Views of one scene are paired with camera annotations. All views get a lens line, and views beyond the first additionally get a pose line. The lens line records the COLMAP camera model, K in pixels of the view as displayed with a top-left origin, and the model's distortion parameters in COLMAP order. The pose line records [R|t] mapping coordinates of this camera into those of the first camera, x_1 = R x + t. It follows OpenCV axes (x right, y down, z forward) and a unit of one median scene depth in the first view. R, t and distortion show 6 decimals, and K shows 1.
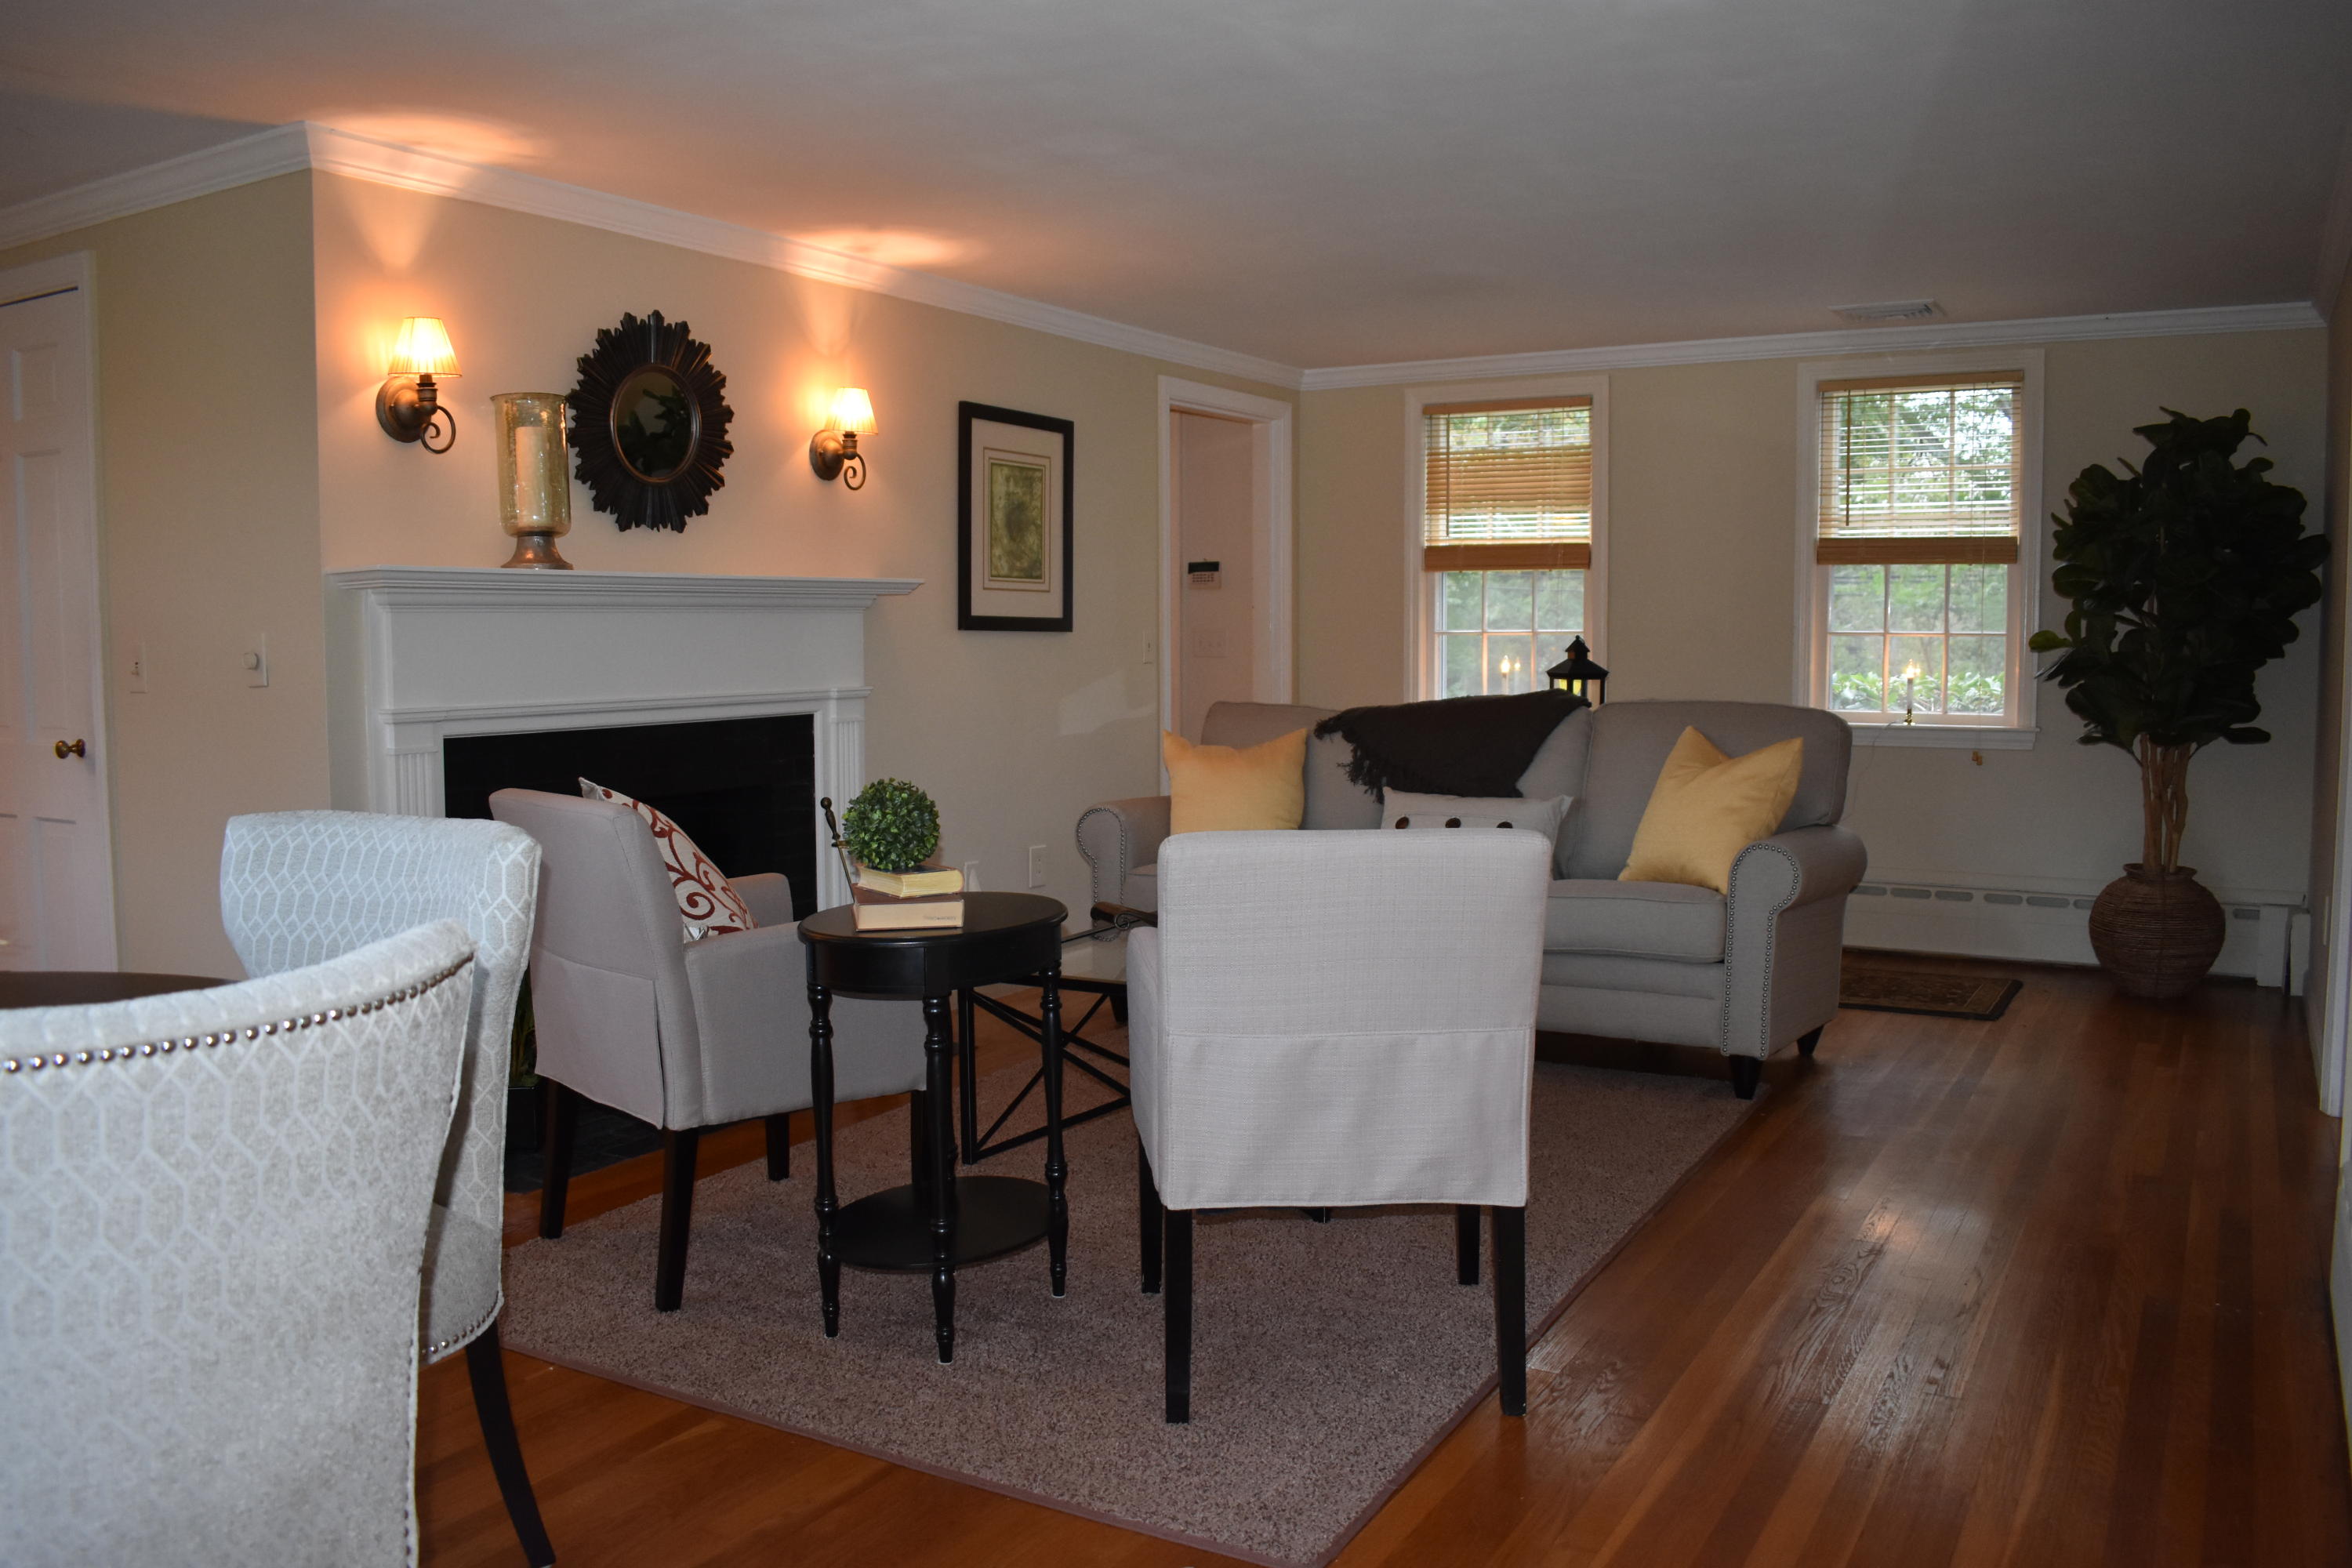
lens RADIAL K [[1828.9, 0, 1190.7], [0, 1828.9, 786.0], [0, 0, 1]] dist [-0.108763, 0.039370]
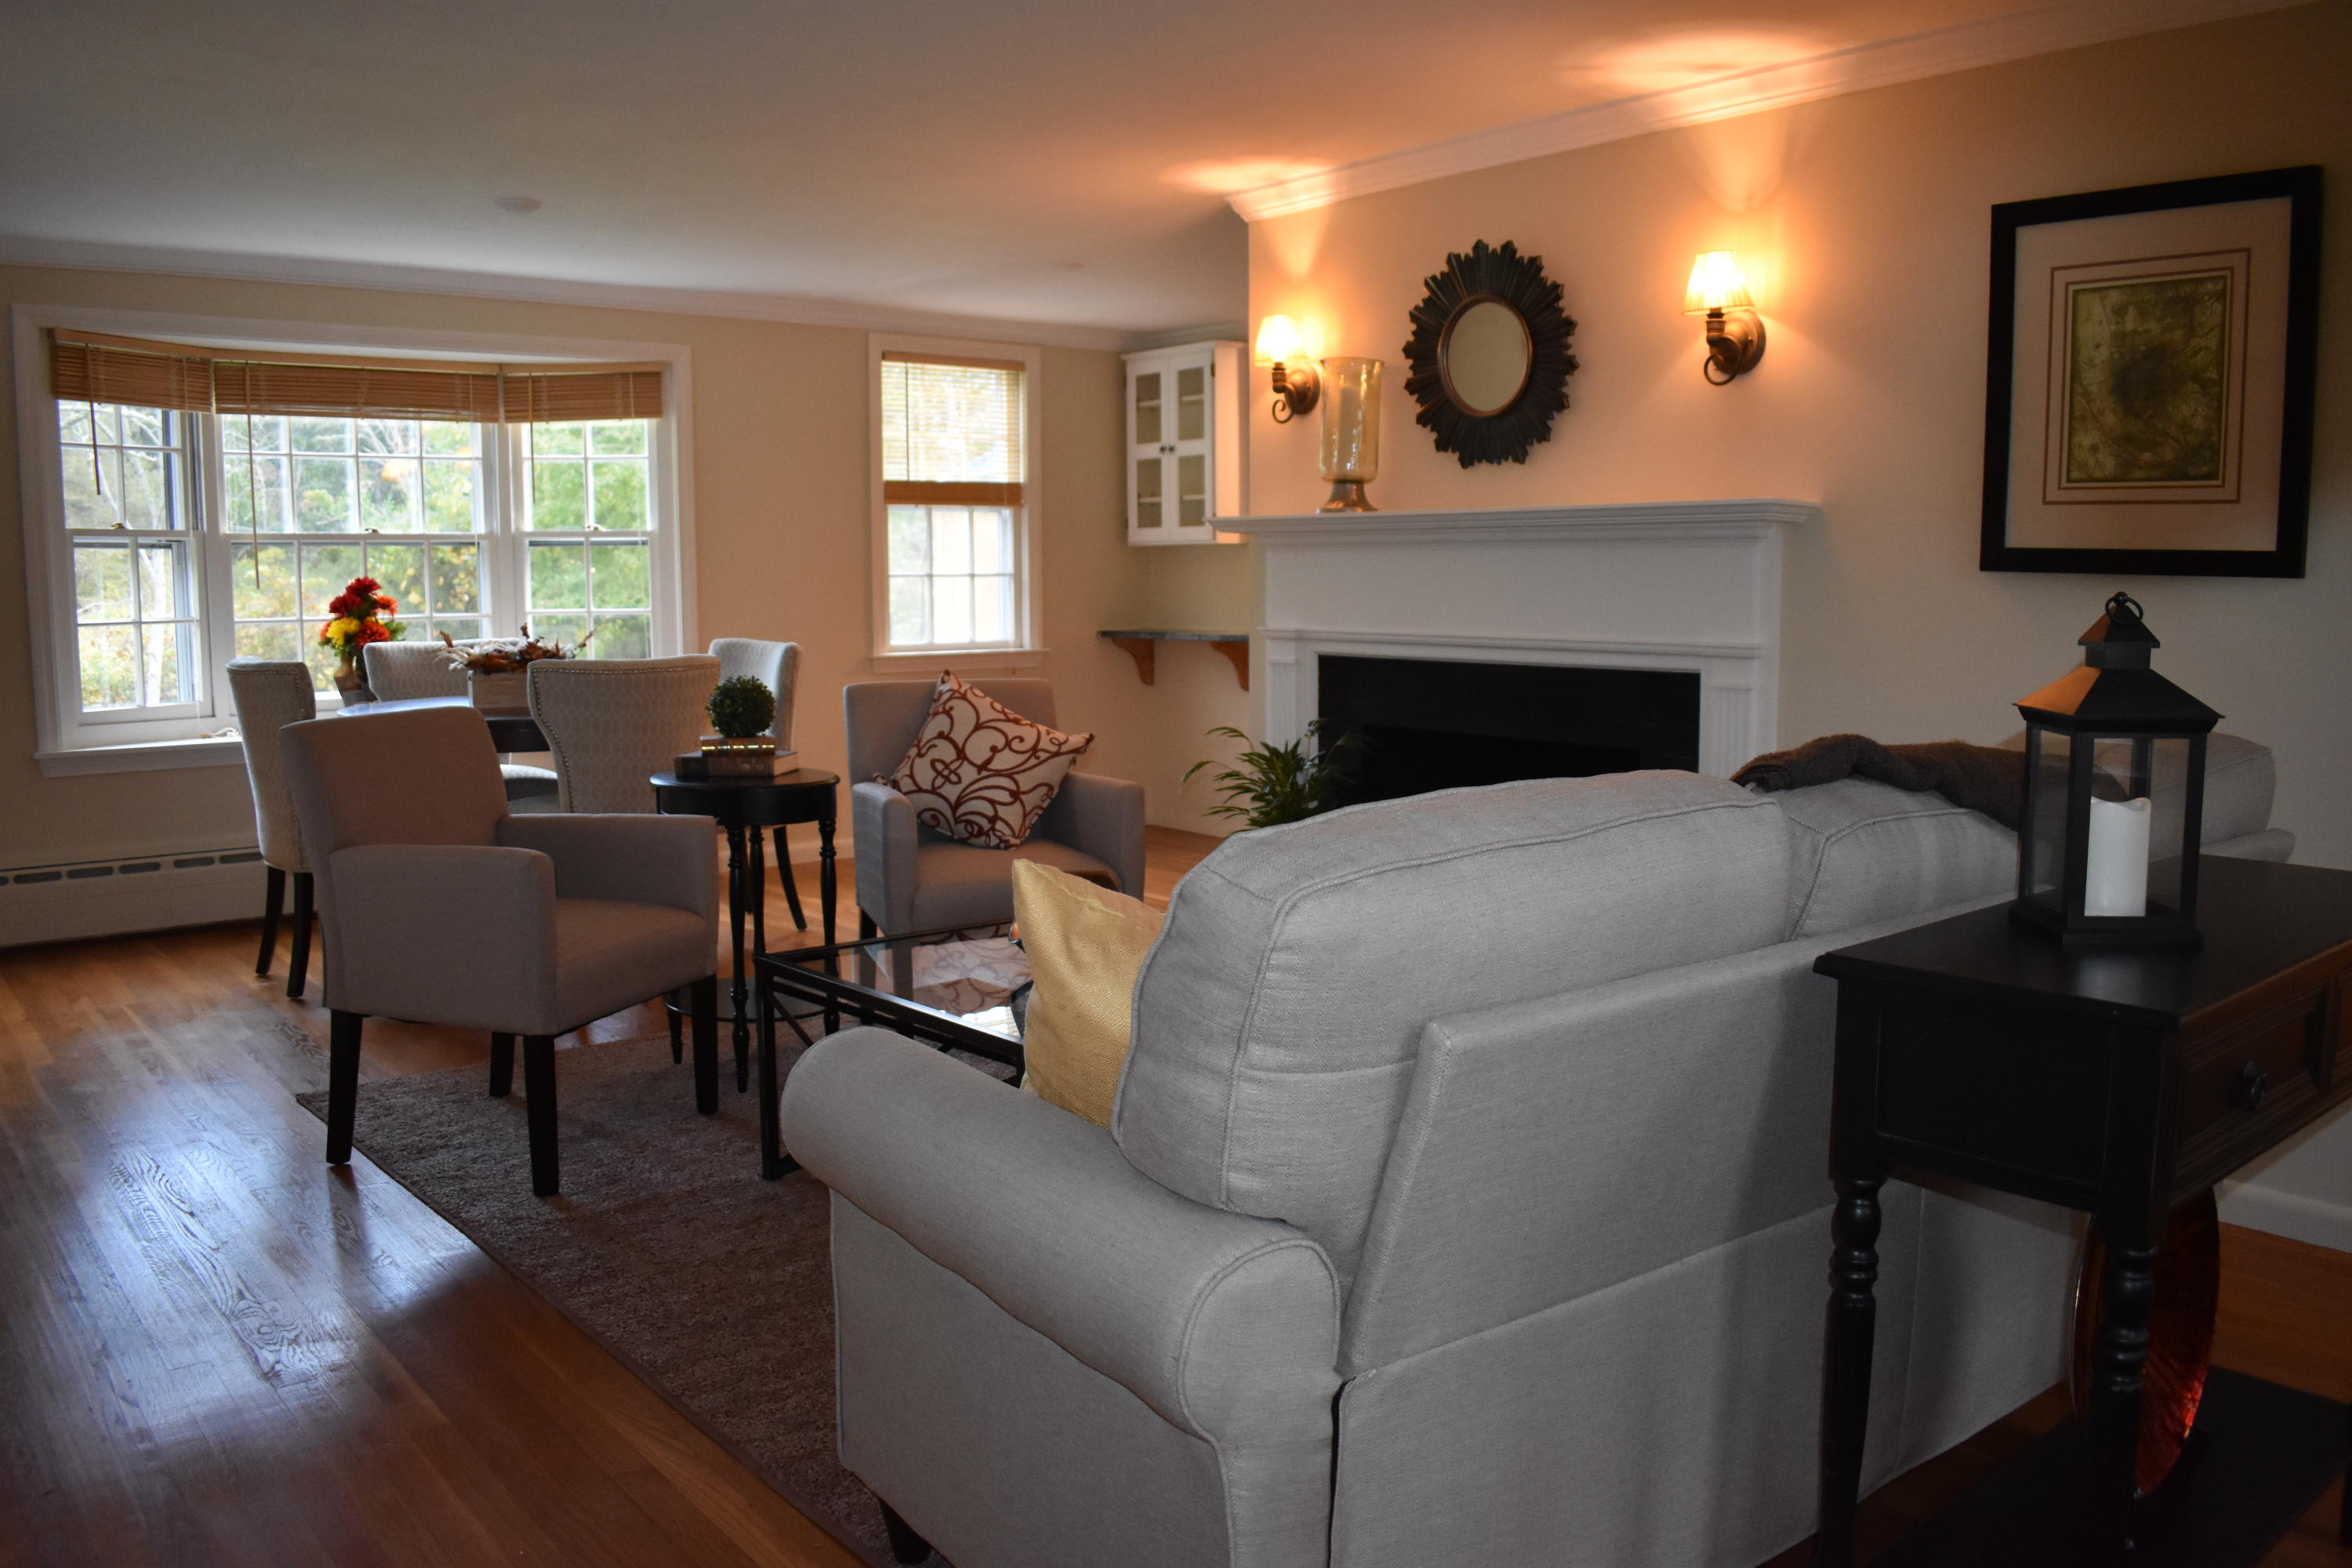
lens RADIAL K [[1828.9, 0, 1190.7], [0, 1828.9, 786.0], [0, 0, 1]] dist [-0.108763, 0.039370]
pose [[-0.336942, 0.115197, -0.934451, 0.659934], [-0.074705, 0.986087, 0.148499, -0.098229], [0.938557, 0.119844, -0.323649, 1.121709]]
